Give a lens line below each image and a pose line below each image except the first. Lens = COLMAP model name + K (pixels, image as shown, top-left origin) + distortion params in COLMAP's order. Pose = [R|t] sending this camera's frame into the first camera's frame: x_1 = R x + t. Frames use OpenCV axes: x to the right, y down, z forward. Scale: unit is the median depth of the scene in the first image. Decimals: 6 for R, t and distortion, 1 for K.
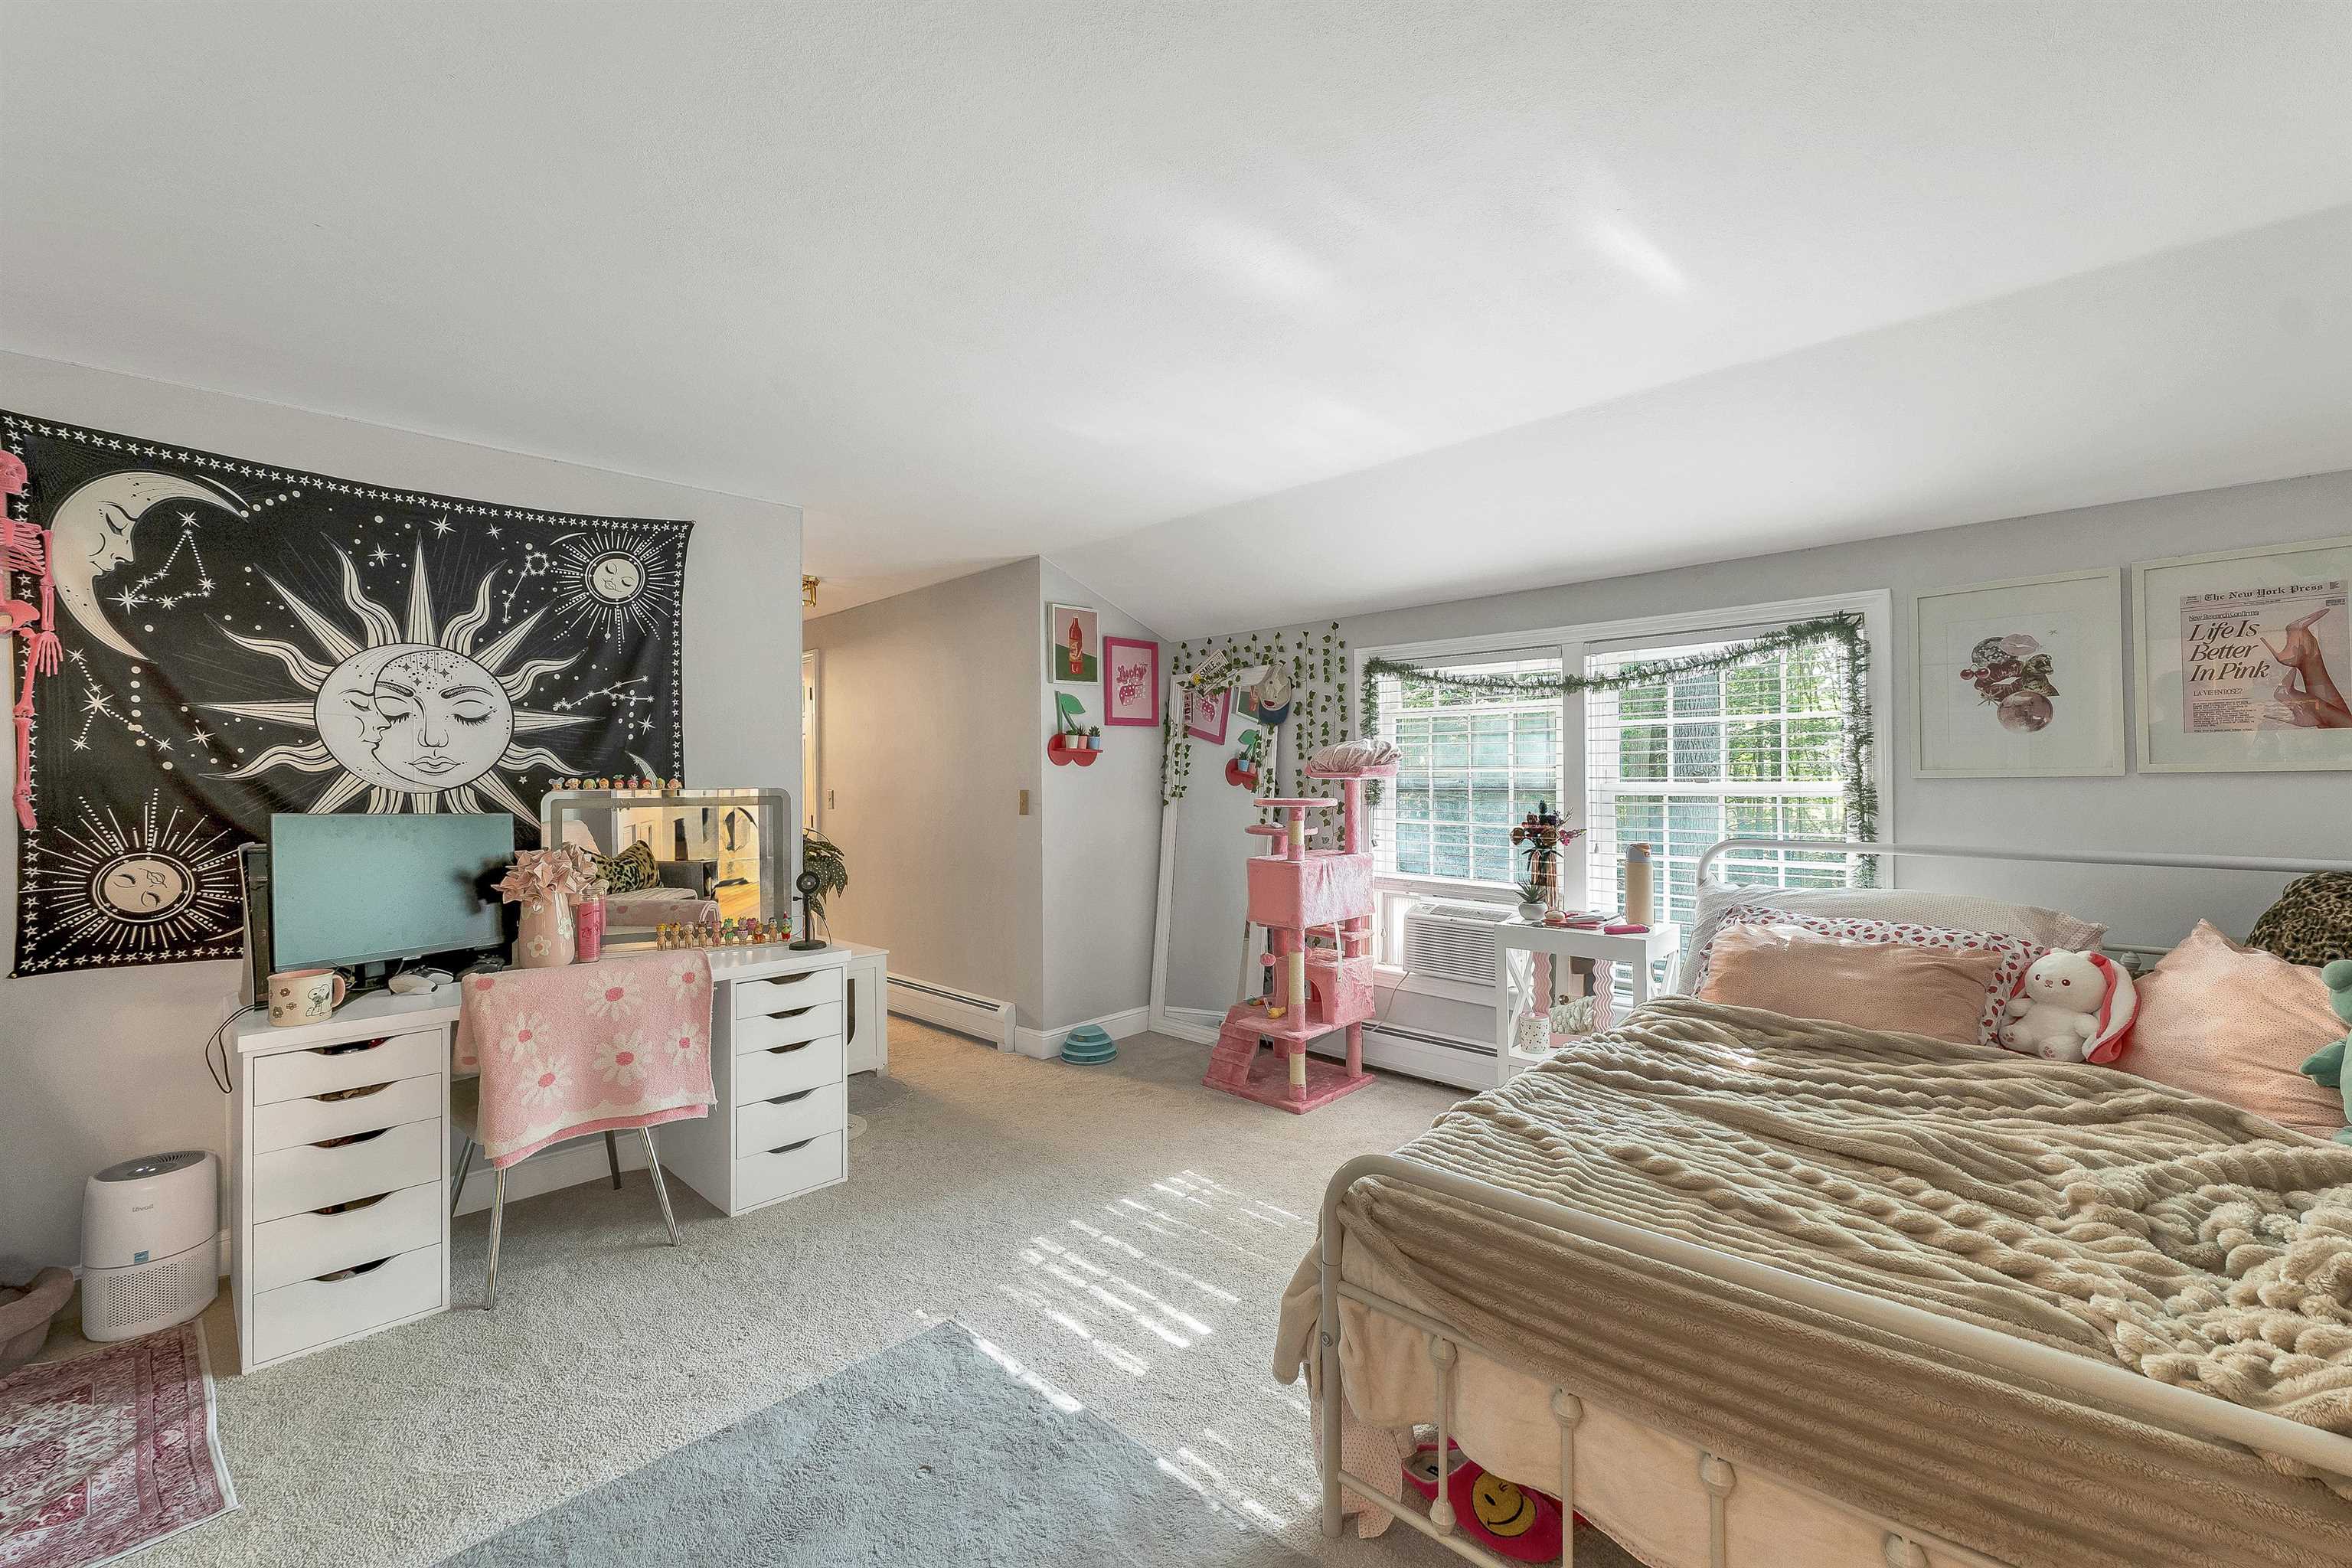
lens RADIAL K [[980.0, 0, 1177.8], [0, 980.0, 762.5], [0, 0, 1]] dist [-0.000356, -0.000132]
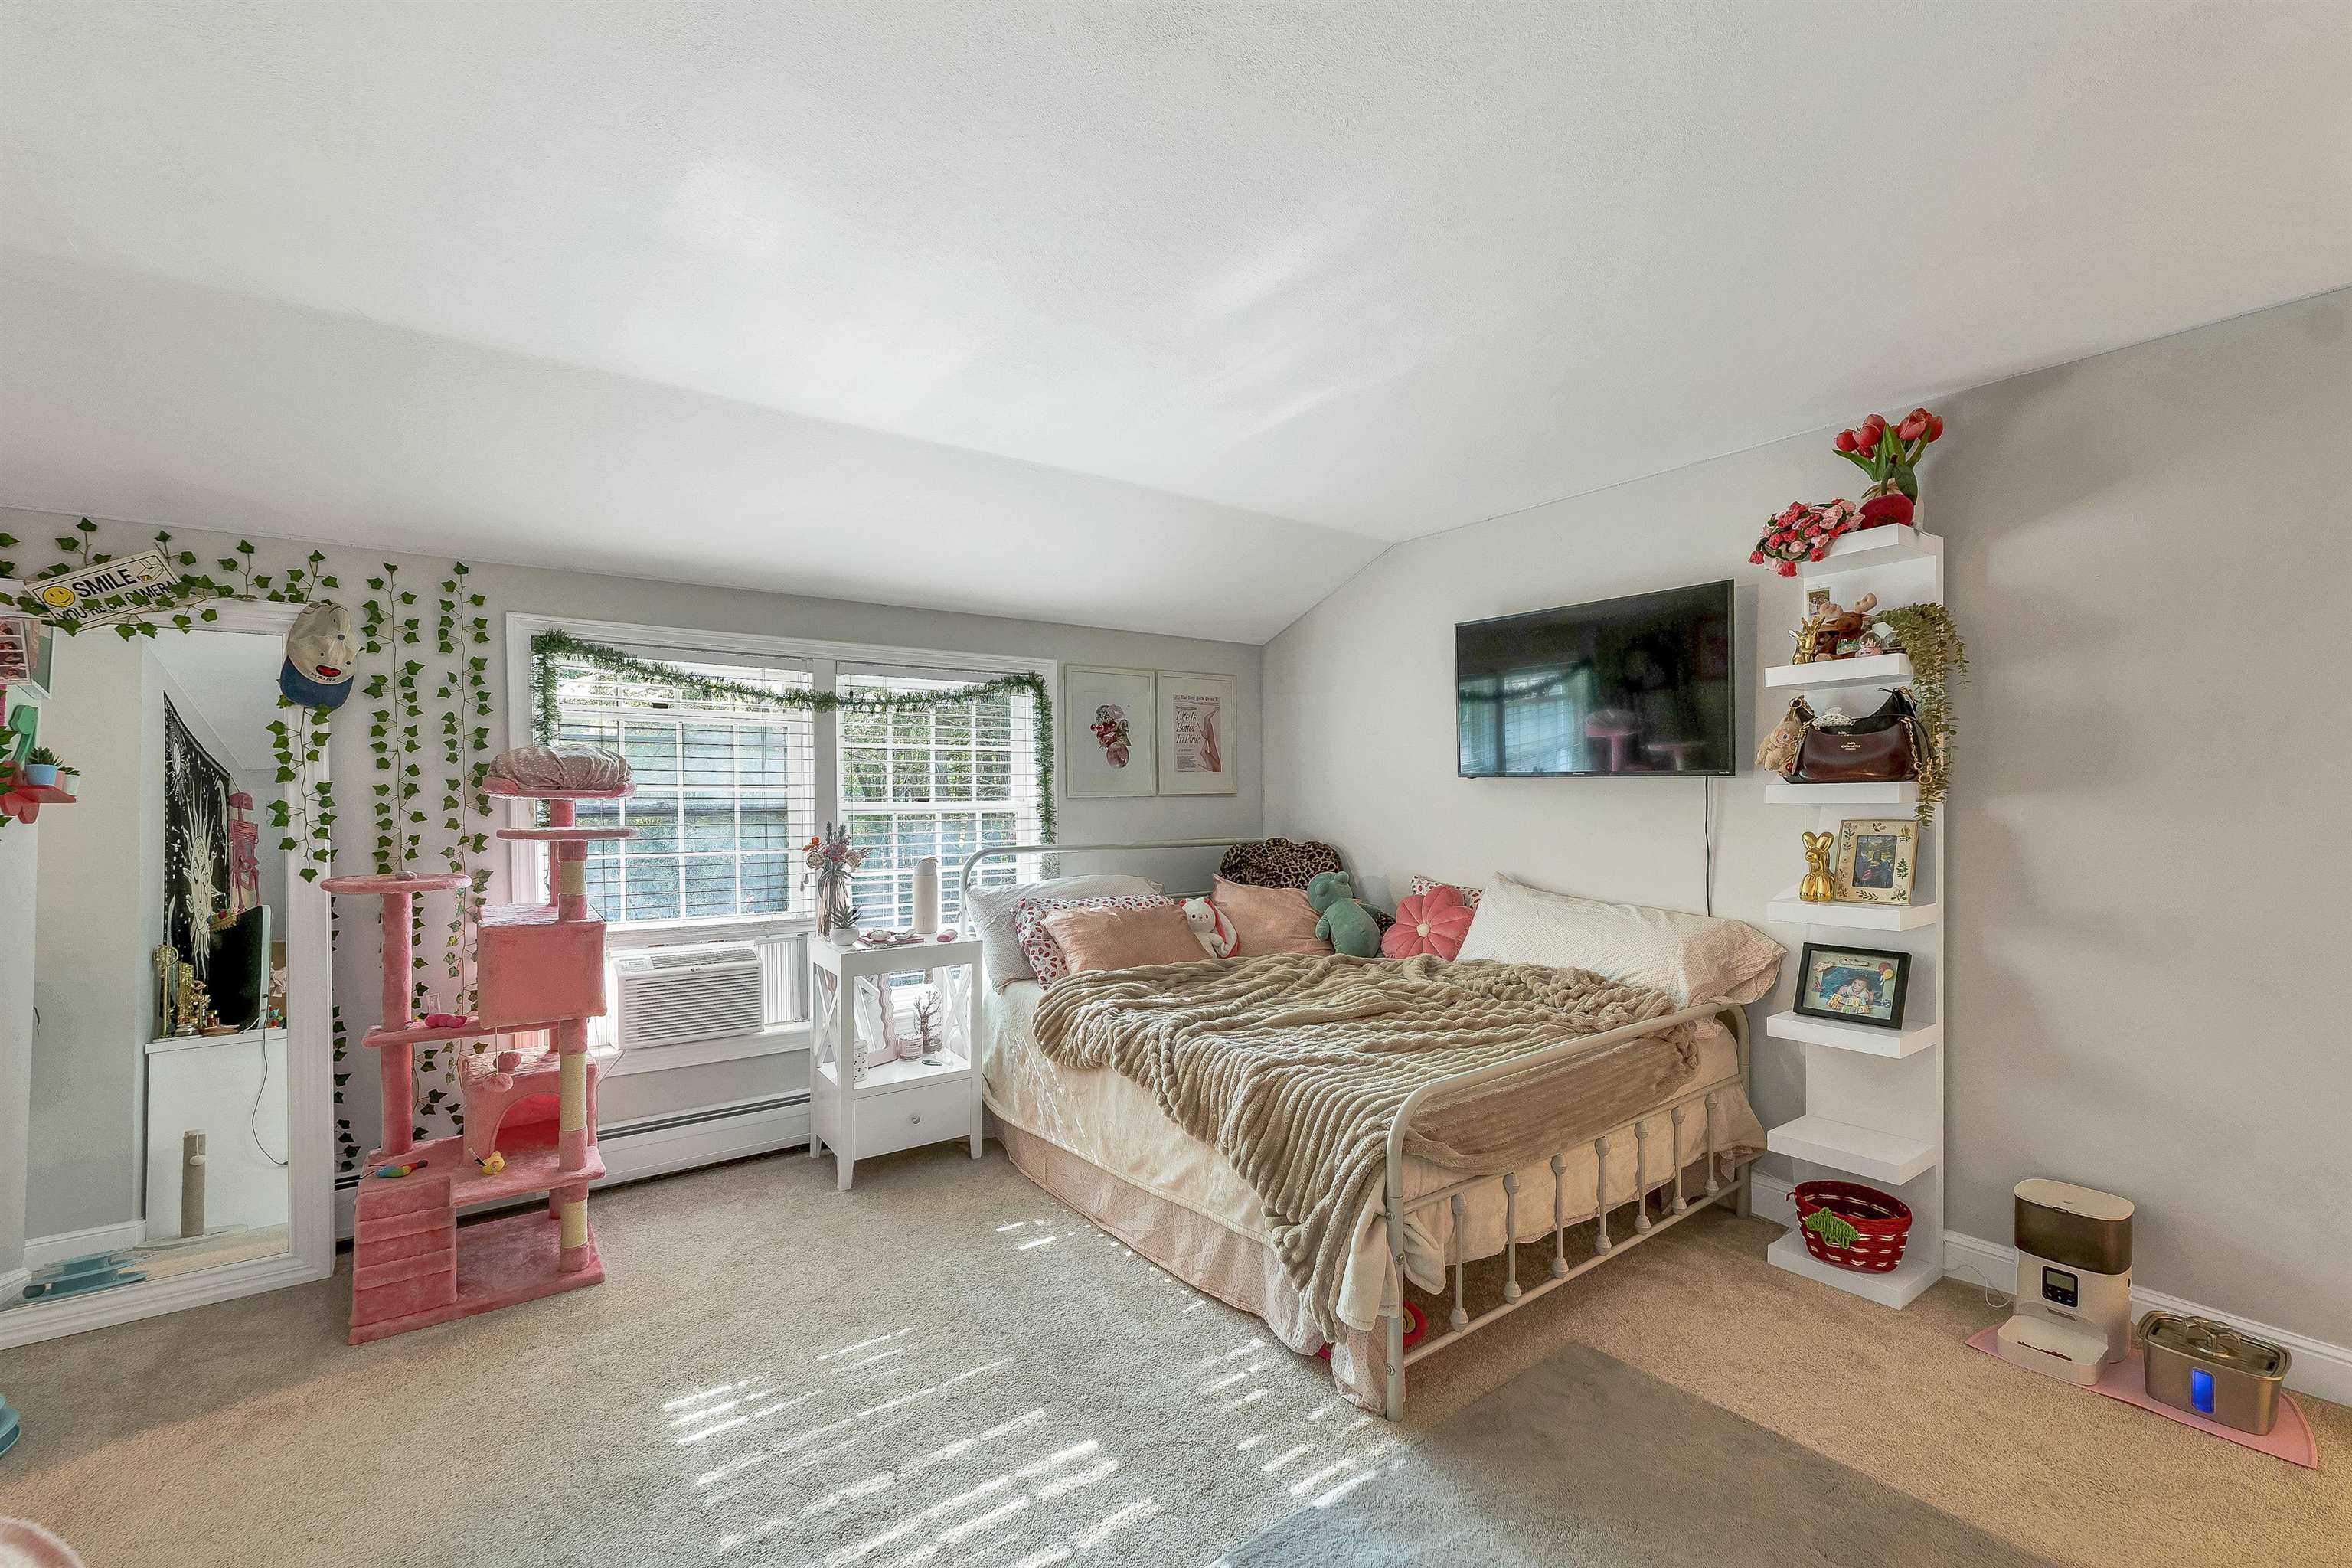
lens RADIAL K [[979.2, 0, 1158.3], [0, 979.2, 805.1], [0, 0, 1]] dist [0.000291, -0.000041]
pose [[0.166882, -0.004900, 0.985965, -0.480717], [-0.011500, 0.999910, 0.006916, 0.011948], [-0.985910, -0.012493, 0.166811, 0.488740]]
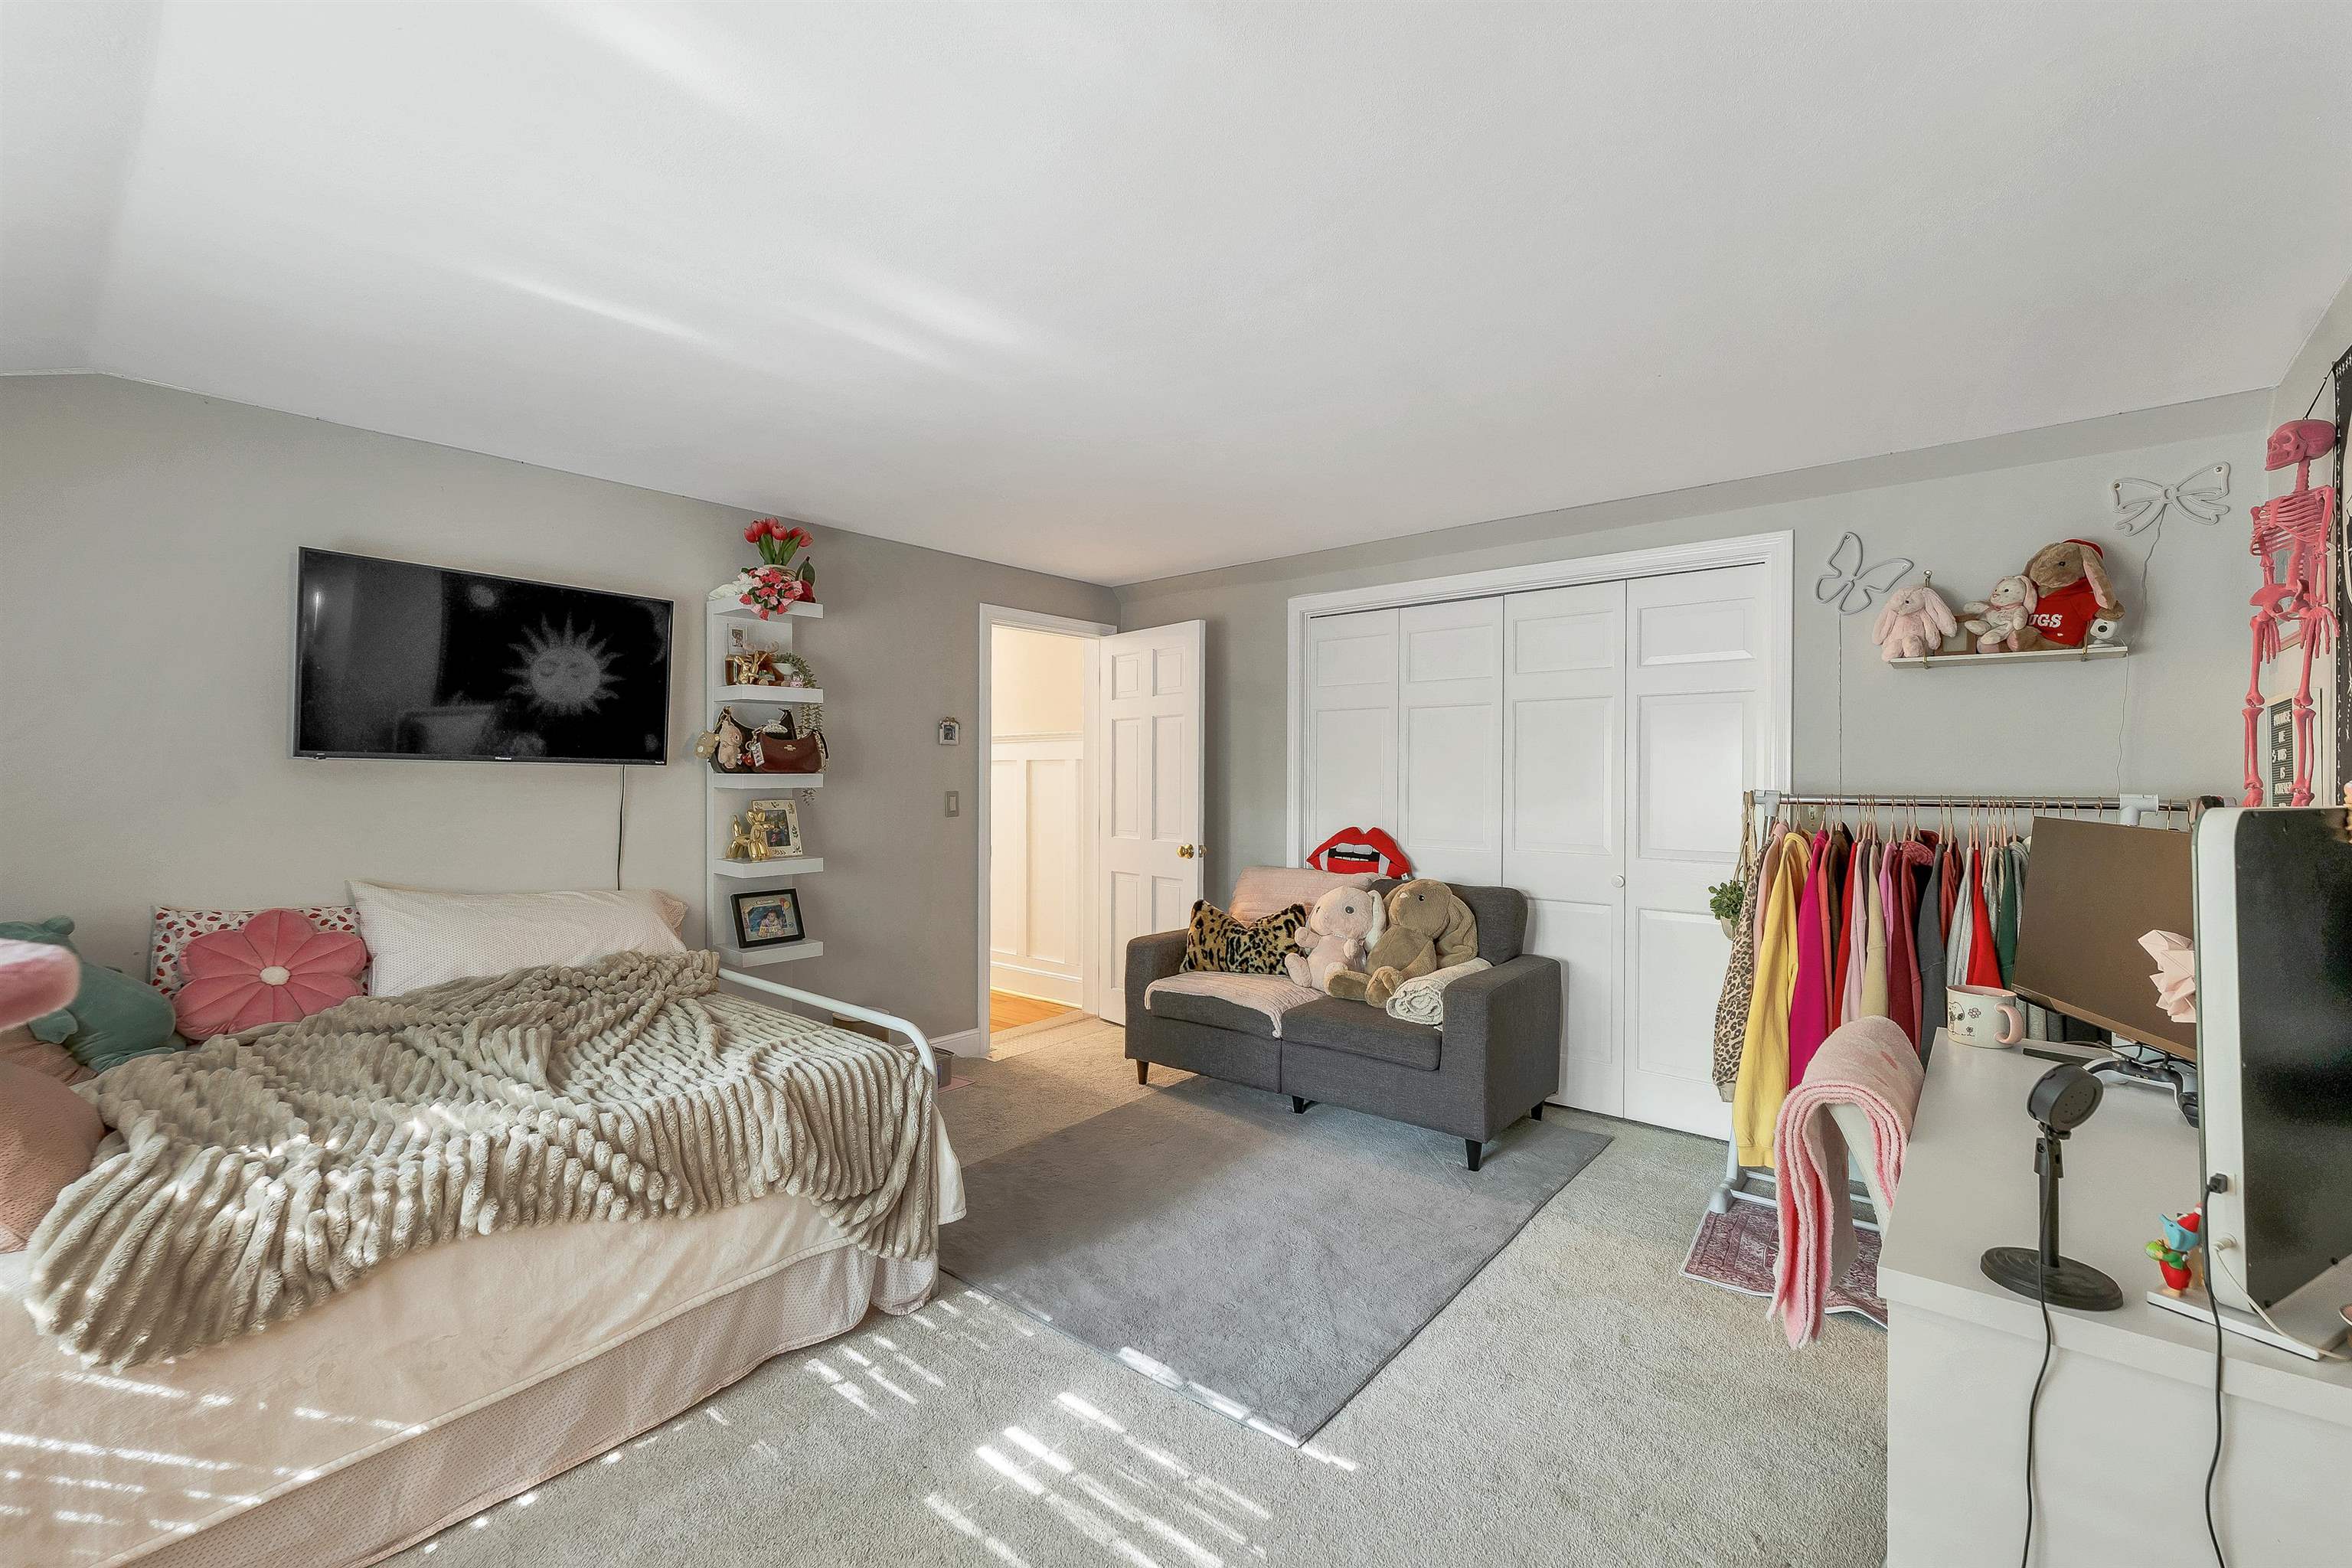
lens RADIAL K [[980.0, 0, 1177.8], [0, 980.0, 762.5], [0, 0, 1]] dist [-0.000356, -0.000132]
pose [[-0.996830, 0.002589, -0.079513, -0.041610], [0.005196, 0.999455, -0.032596, 0.018741], [0.079385, -0.032906, -0.996301, 1.121679]]
